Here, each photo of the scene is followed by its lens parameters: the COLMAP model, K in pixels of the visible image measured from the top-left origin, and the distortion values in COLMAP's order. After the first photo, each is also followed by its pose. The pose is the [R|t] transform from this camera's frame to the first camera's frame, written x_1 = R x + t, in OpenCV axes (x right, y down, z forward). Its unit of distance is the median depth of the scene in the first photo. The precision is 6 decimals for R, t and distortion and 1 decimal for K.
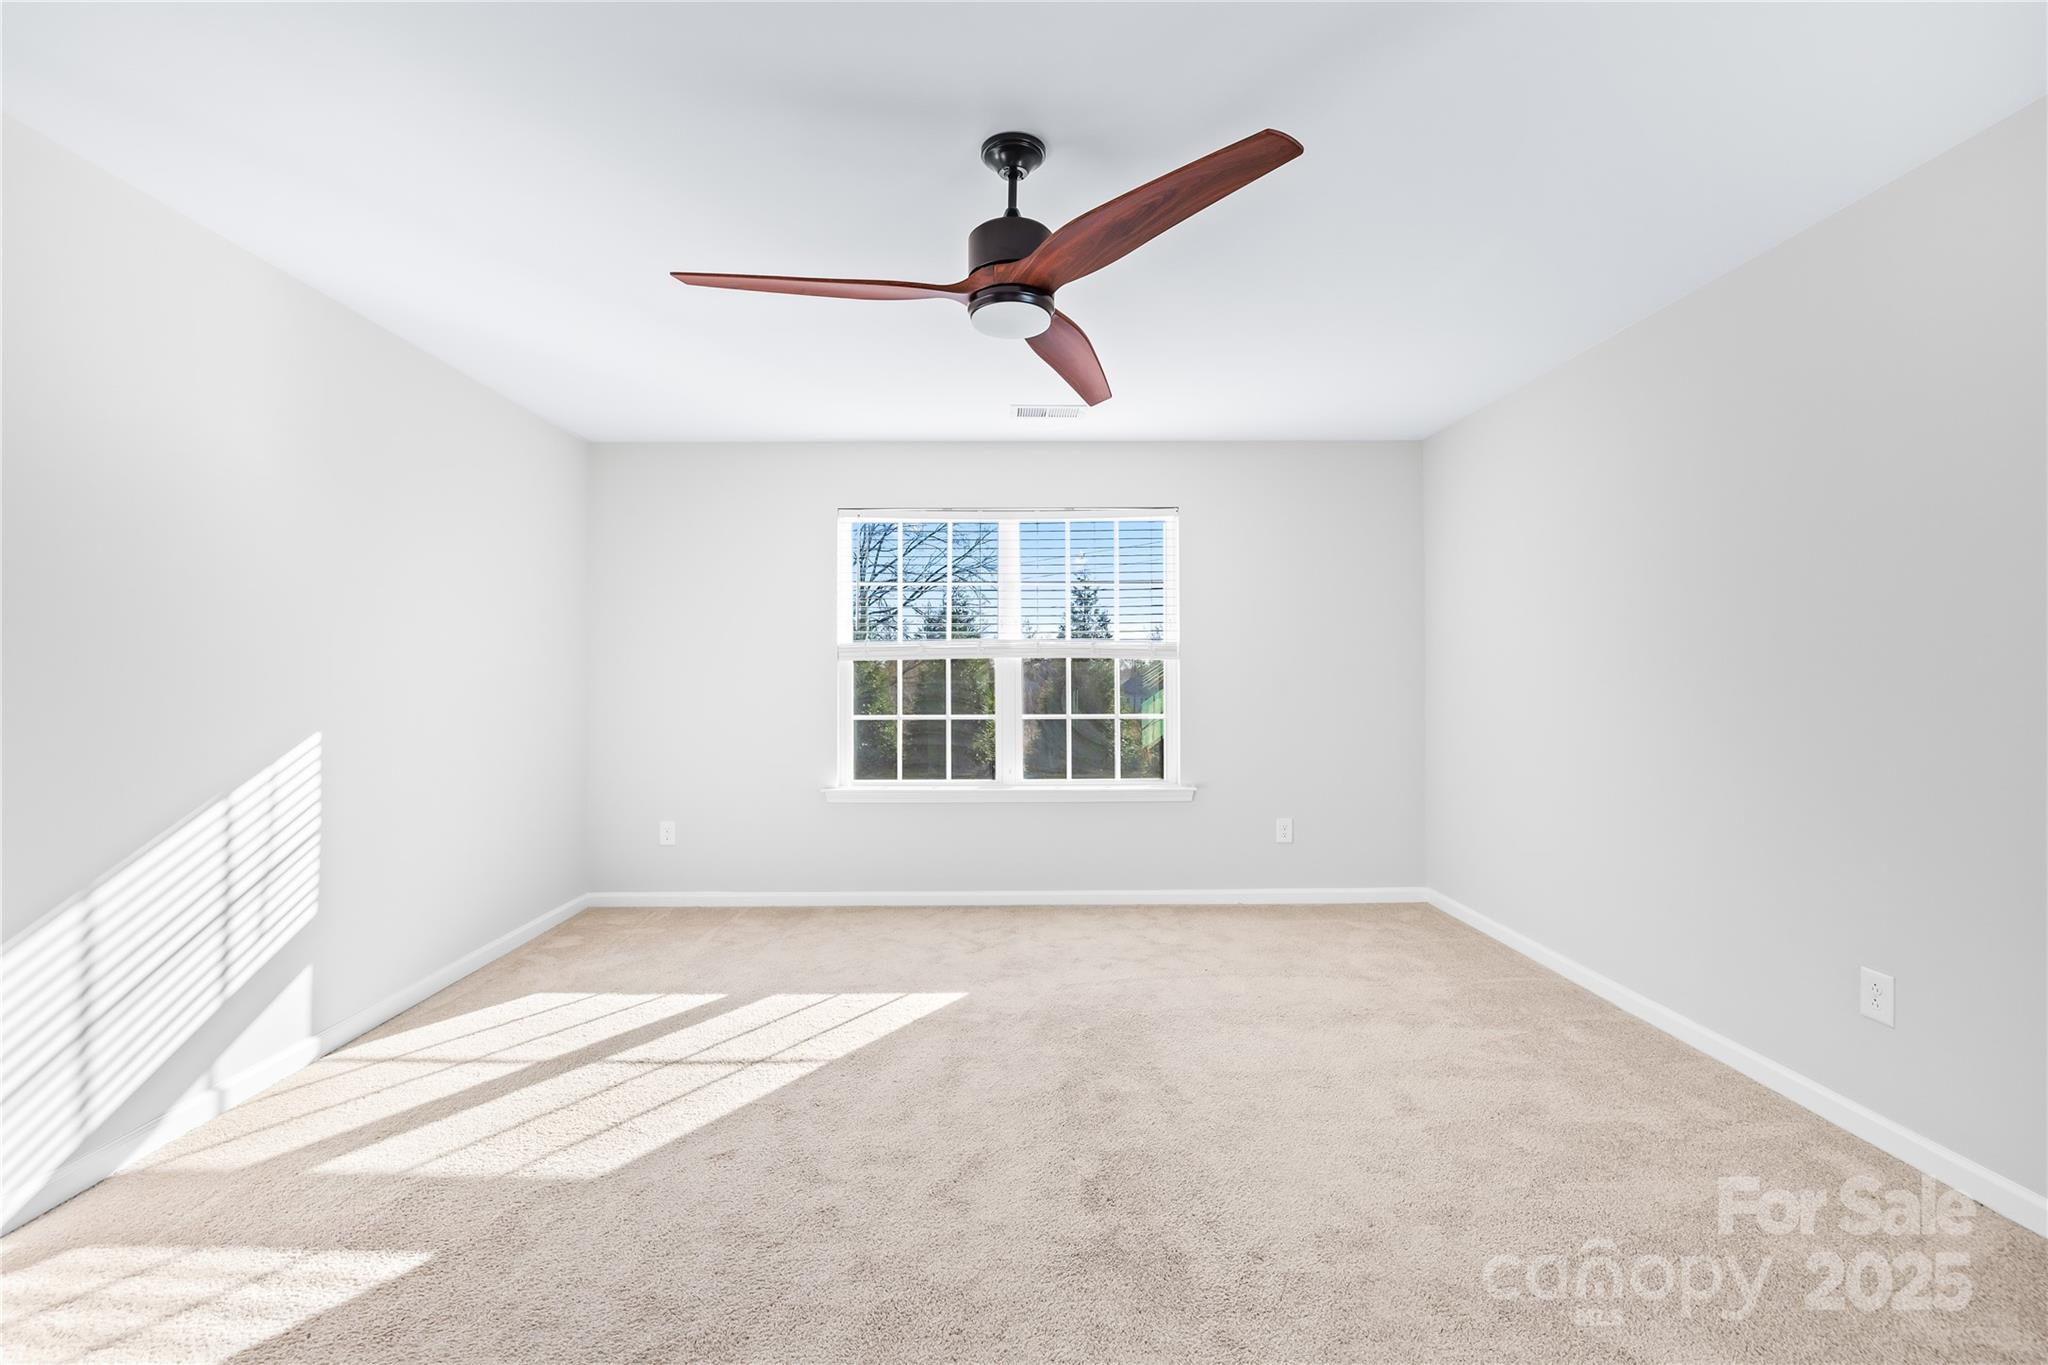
lens RADIAL K [[863.9, 0, 1028.2], [0, 863.9, 666.4], [0, 0, 1]] dist [-0.001814, 0.000136]
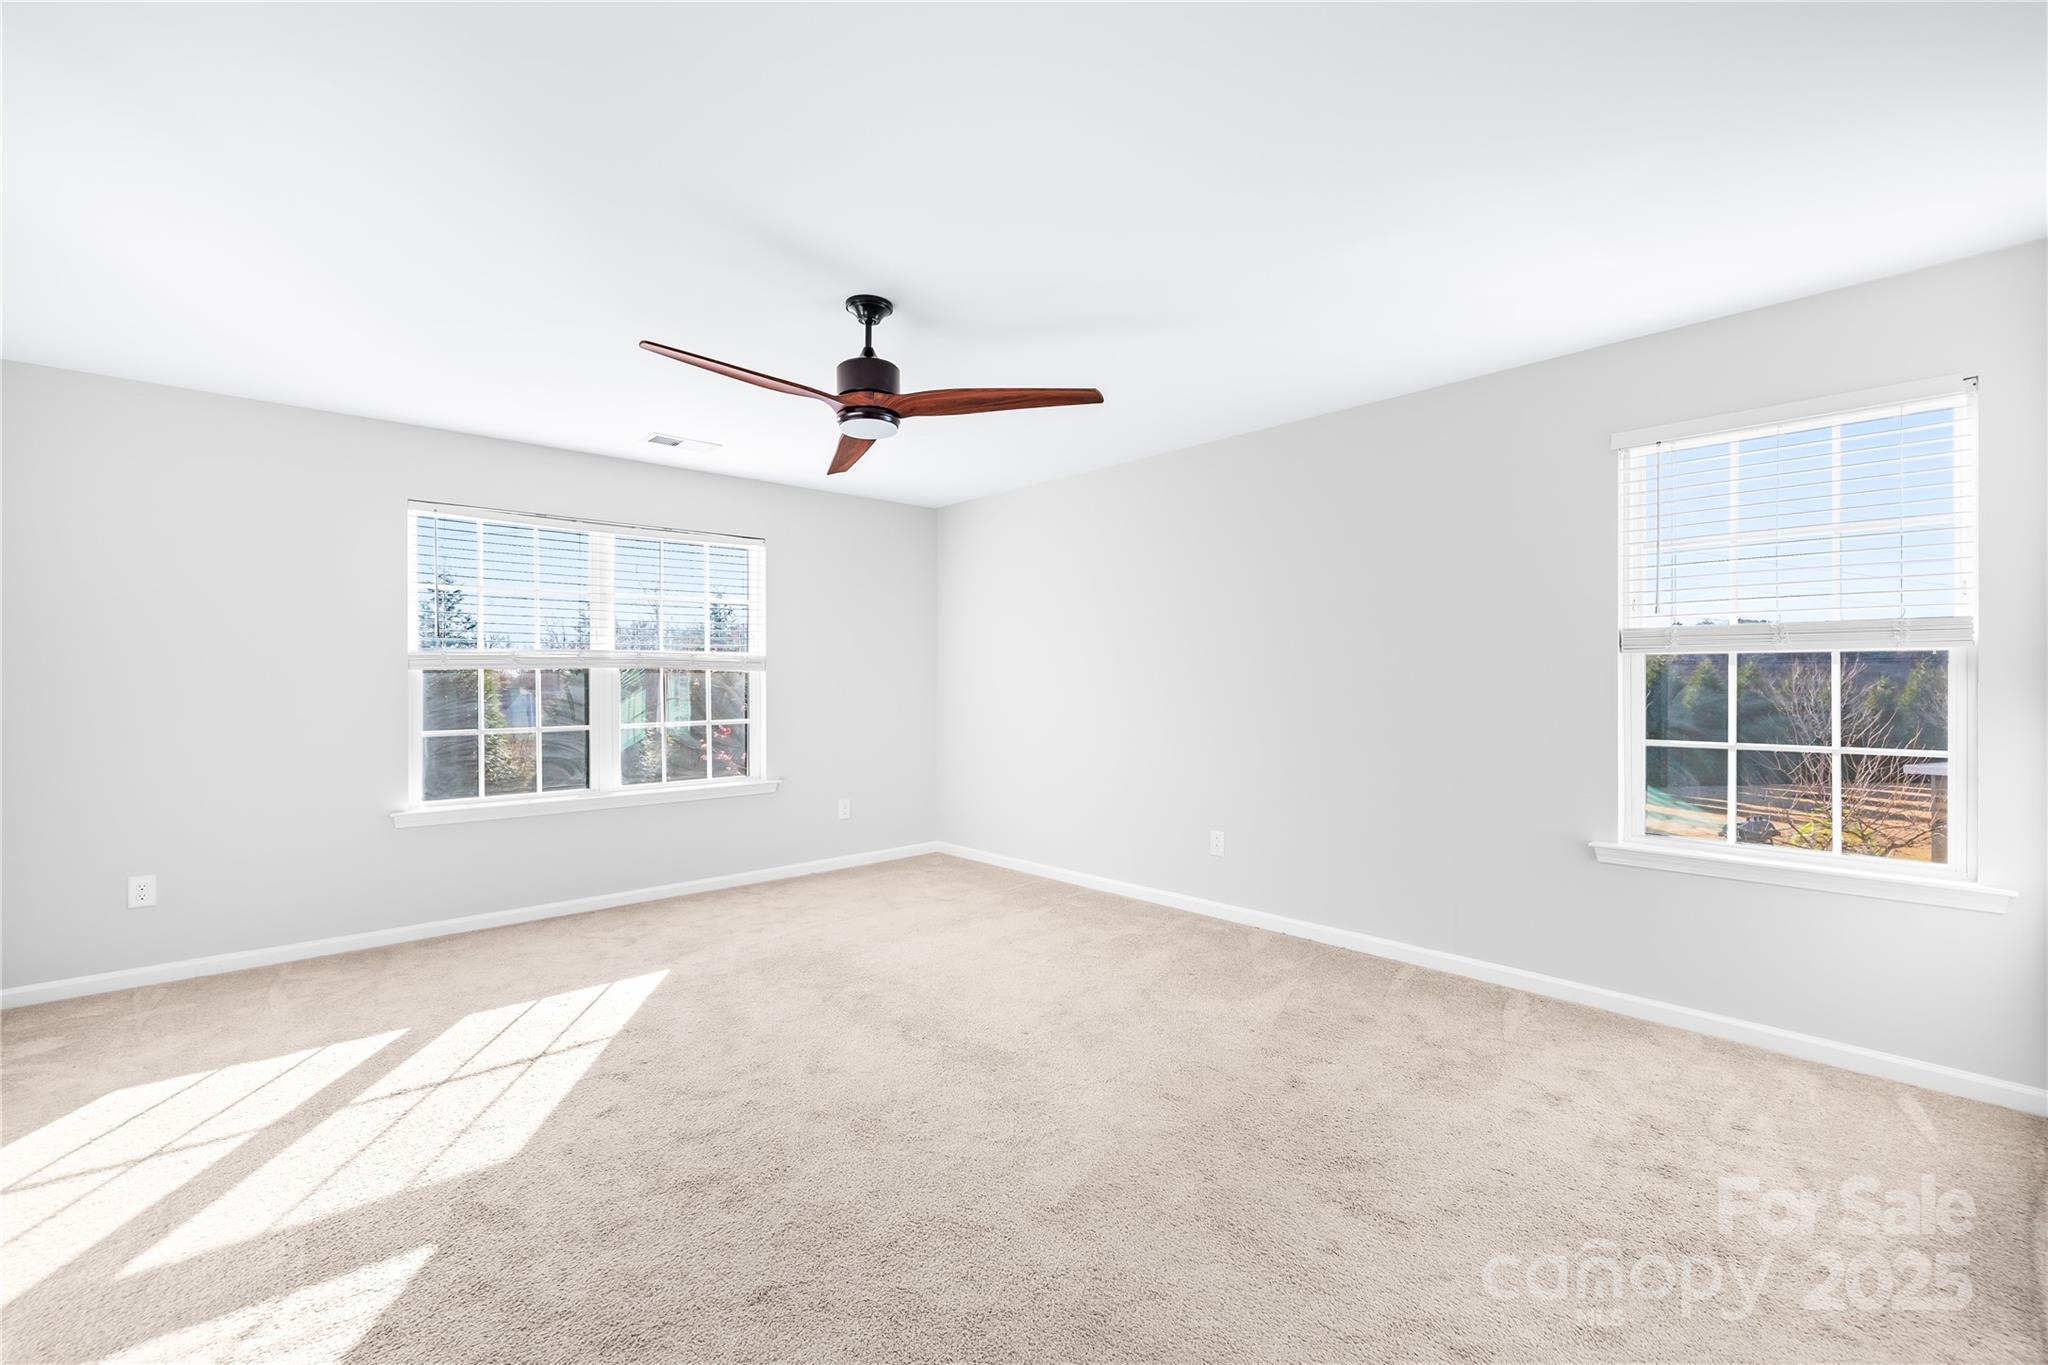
lens RADIAL K [[863.9, 0, 1017.4], [0, 863.9, 691.8], [0, 0, 1]] dist [-0.001814, 0.000136]
pose [[0.748854, -0.008944, 0.662675, -0.472387], [-0.003414, 0.999844, 0.017353, -0.002319], [-0.662726, -0.015258, 0.748706, -0.129327]]
